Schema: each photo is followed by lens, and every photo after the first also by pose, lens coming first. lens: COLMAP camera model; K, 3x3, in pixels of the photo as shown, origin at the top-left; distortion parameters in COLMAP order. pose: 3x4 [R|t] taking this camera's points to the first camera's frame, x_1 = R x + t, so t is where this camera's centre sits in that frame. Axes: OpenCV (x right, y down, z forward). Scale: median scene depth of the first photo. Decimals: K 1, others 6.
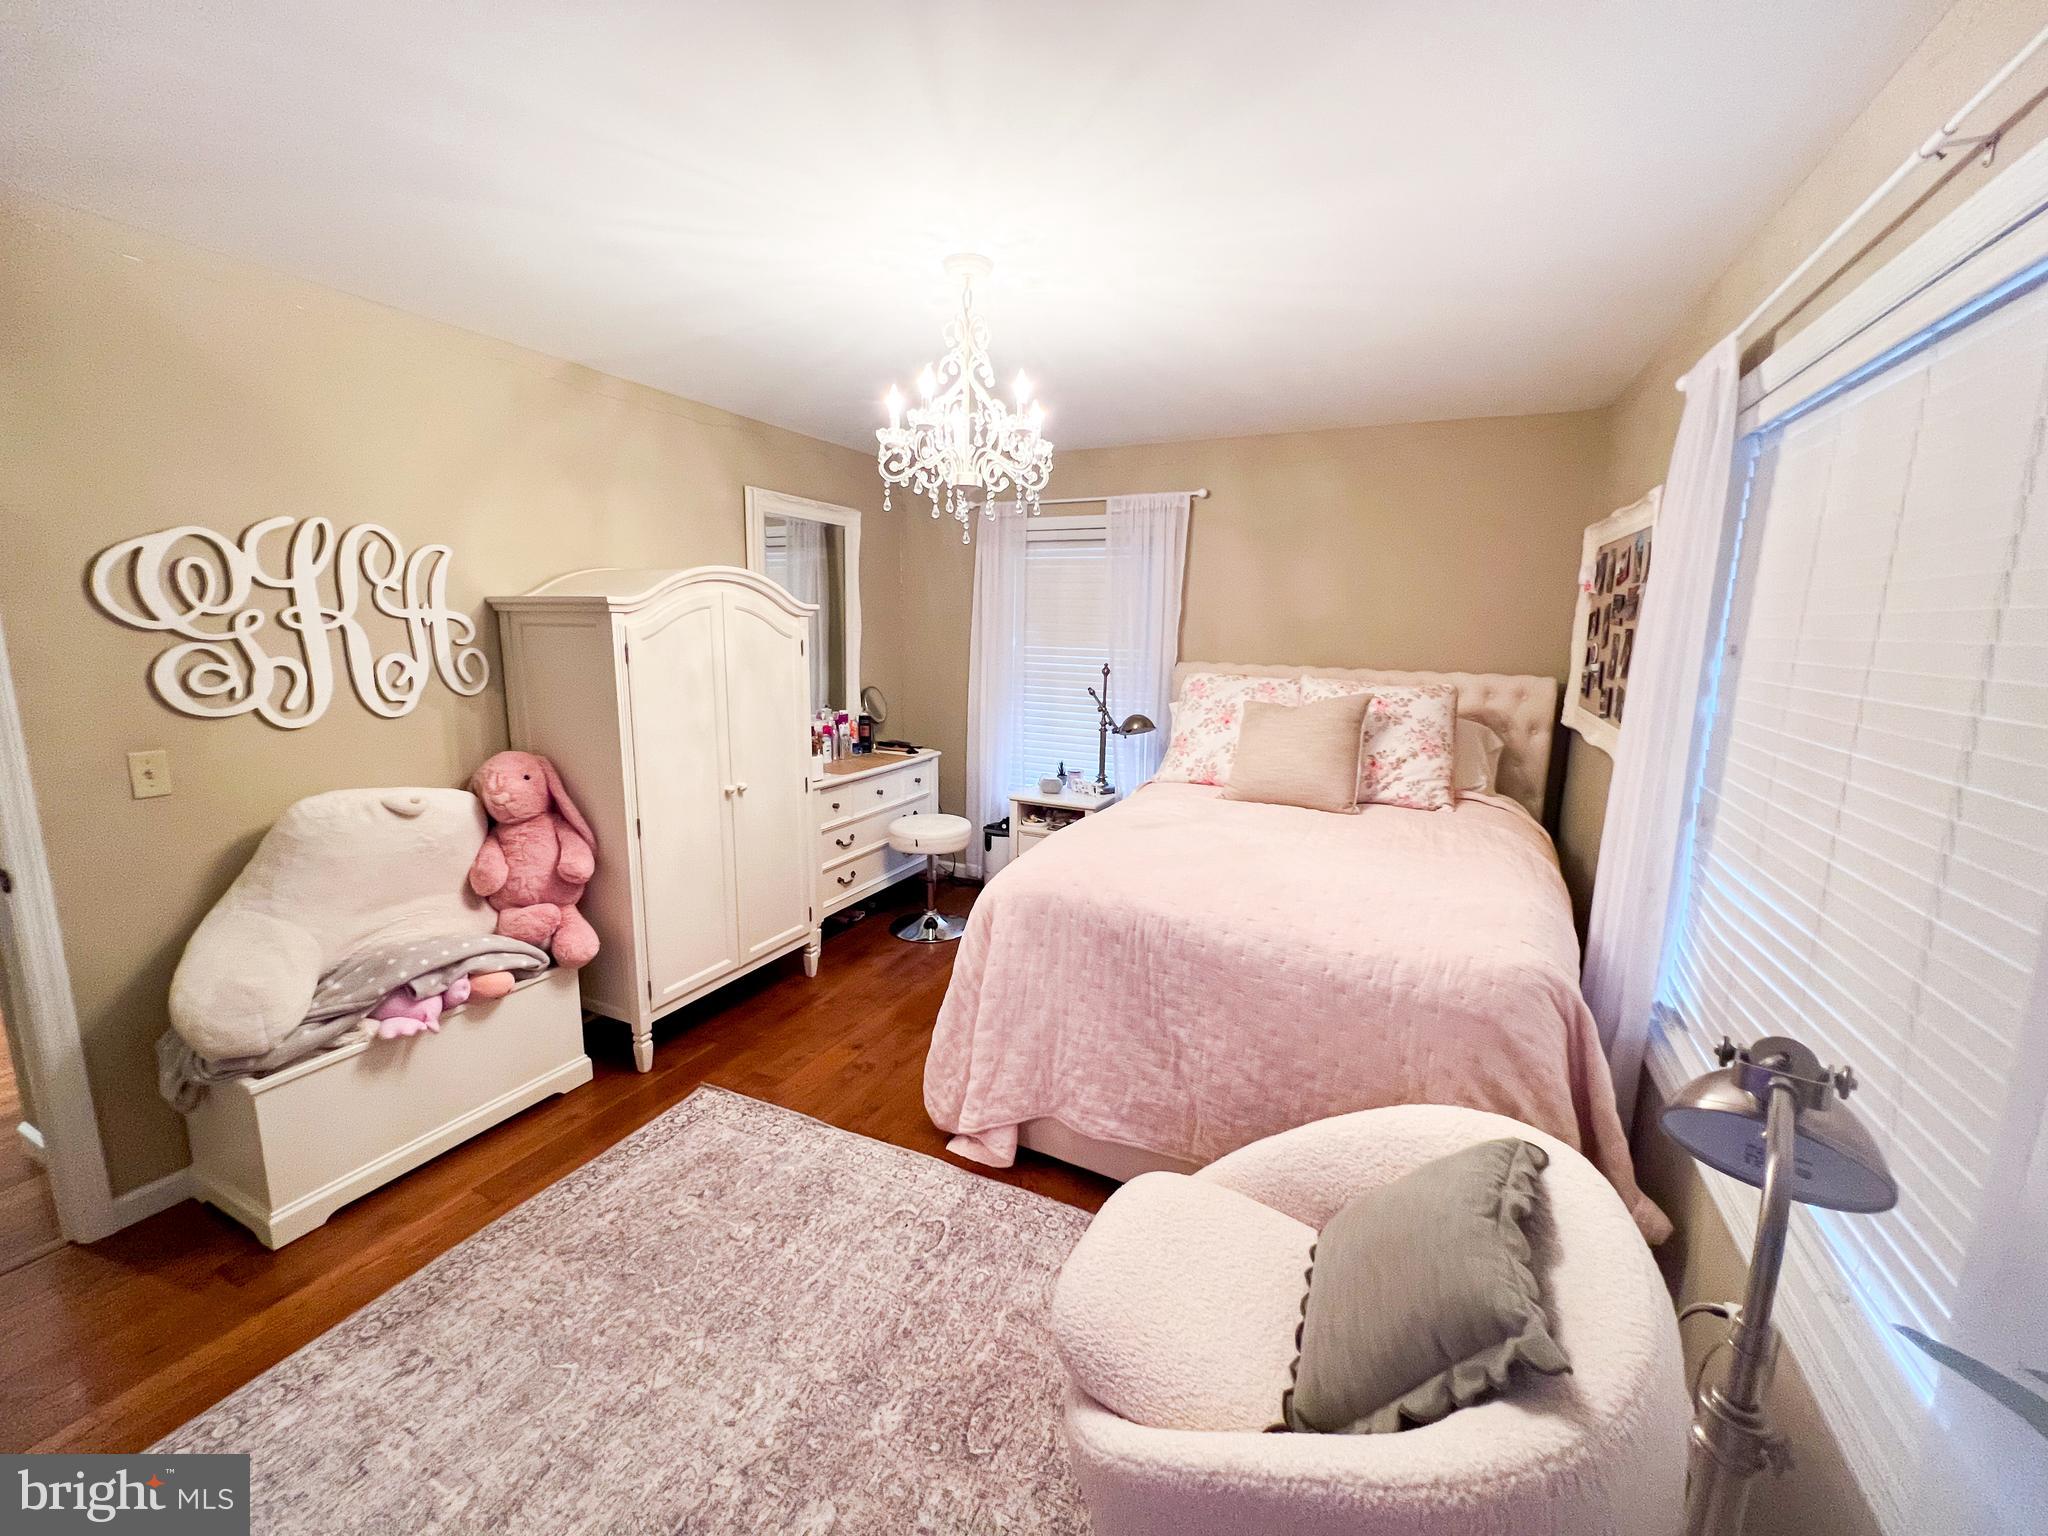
lens RADIAL K [[815.8, 0, 1017.1], [0, 815.8, 765.7], [0, 0, 1]] dist [0.001136, 0.000255]
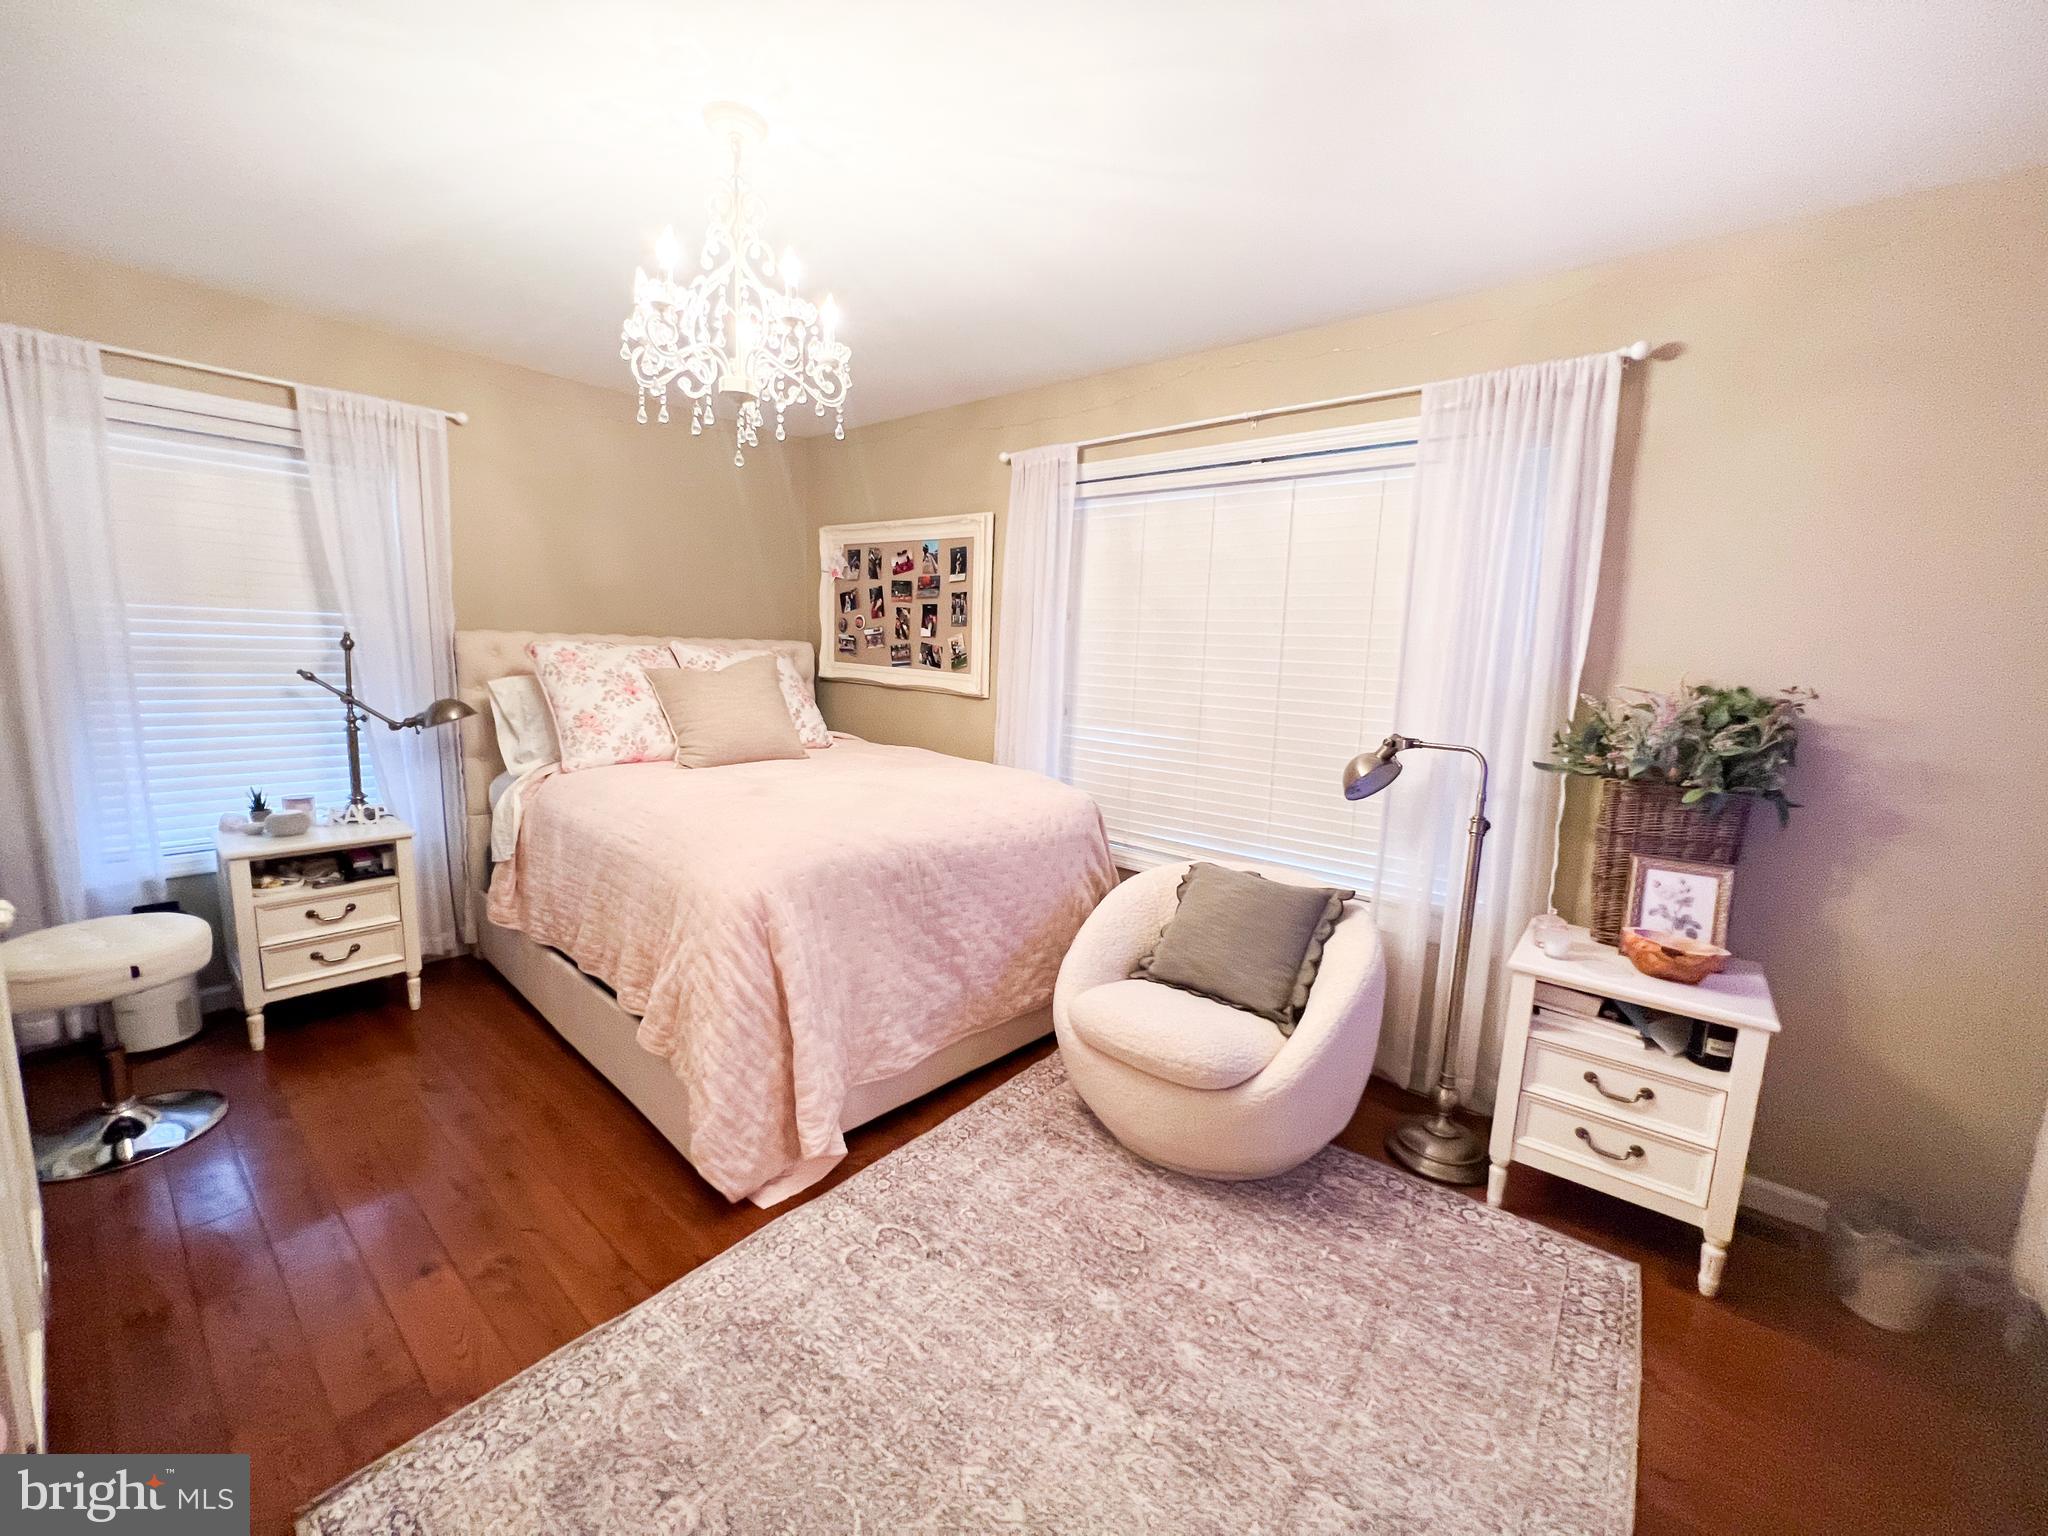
lens RADIAL K [[815.8, 0, 1021.1], [0, 815.8, 766.6], [0, 0, 1]] dist [0.001136, 0.000255]
pose [[0.250591, -0.150908, 0.956259, -0.924607], [0.137783, 0.983280, 0.119066, -0.037453], [-0.958238, 0.101920, 0.267193, 0.610681]]
